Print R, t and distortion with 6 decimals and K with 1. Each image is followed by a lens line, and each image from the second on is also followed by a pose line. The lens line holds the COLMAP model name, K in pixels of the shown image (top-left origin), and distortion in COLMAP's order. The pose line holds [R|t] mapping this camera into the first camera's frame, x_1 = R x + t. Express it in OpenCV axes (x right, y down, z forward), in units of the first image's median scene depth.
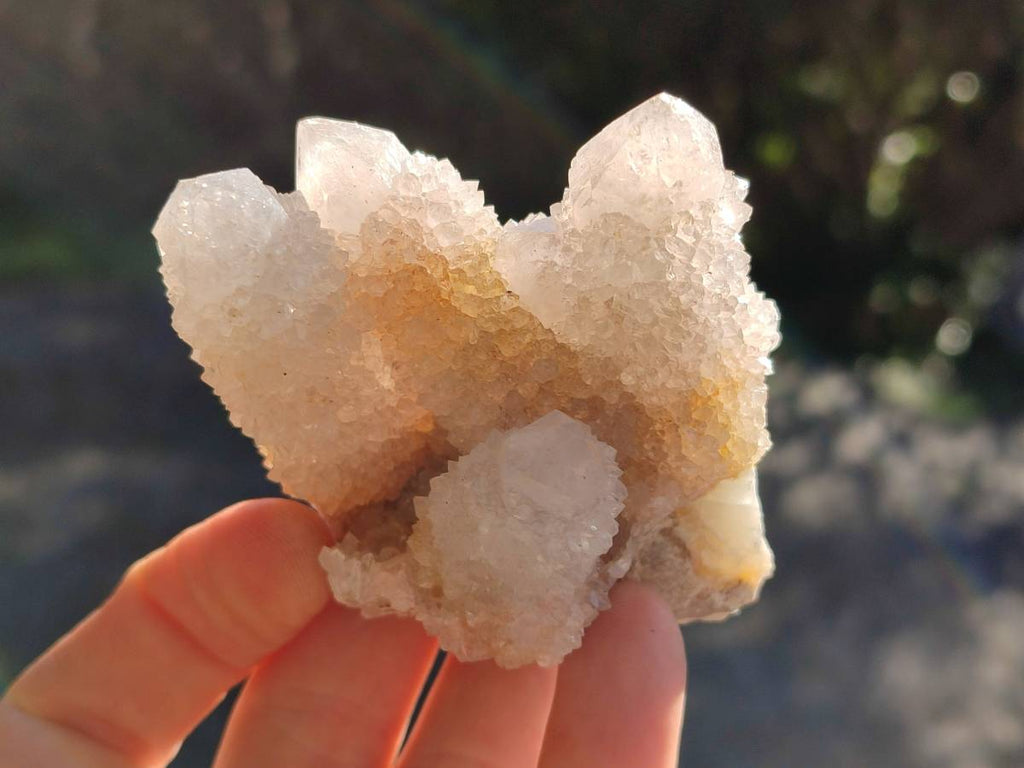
lens RADIAL K [[1469.0, 0, 512.0], [0, 1469.0, 384.0], [0, 0, 1]] dist [0.000181, -0.002006]
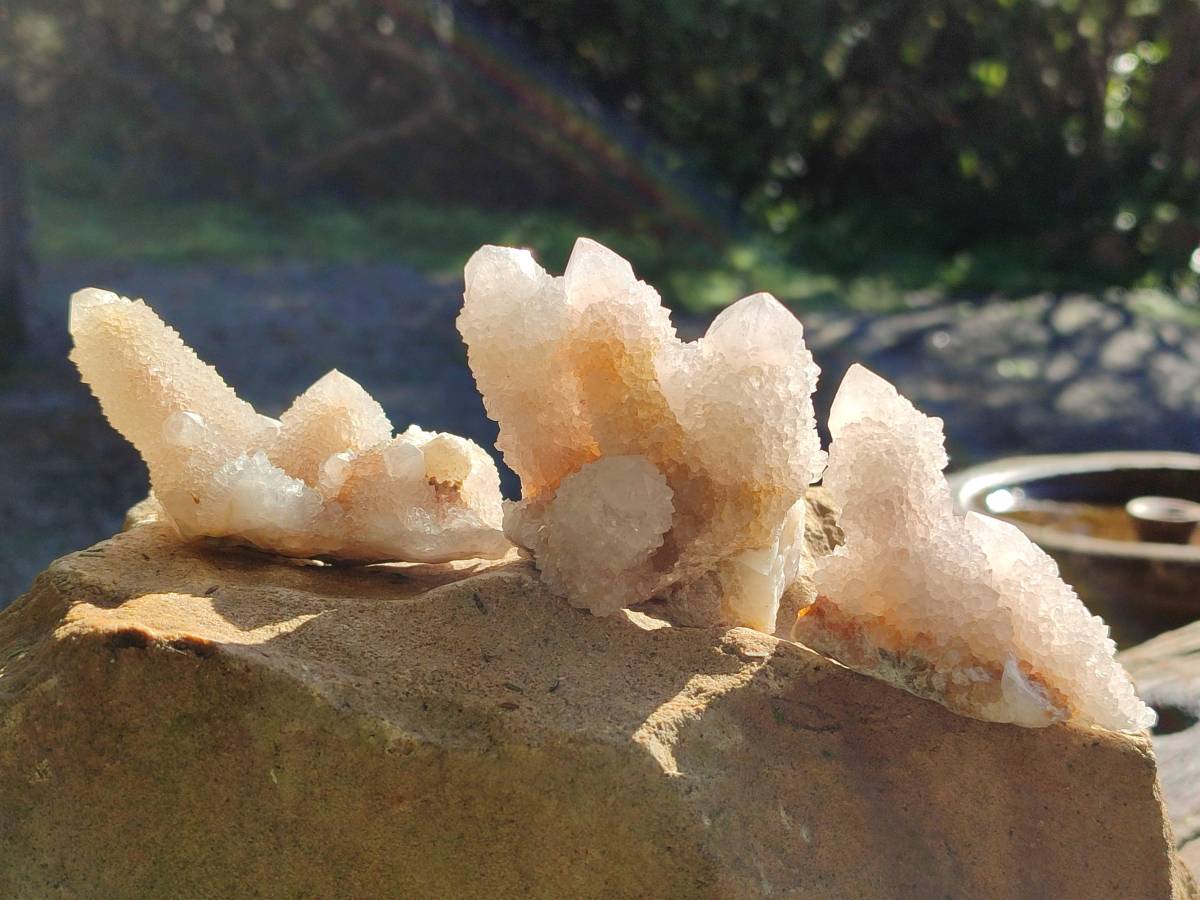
lens RADIAL K [[1721.5, 0, 600.0], [0, 1721.5, 450.0], [0, 0, 1]] dist [0.000181, -0.002006]
pose [[0.892668, 0.361882, -0.268674, 0.469205], [-0.376006, 0.926616, -0.001201, 0.032156], [0.248523, 0.102095, 0.963230, -0.794697]]
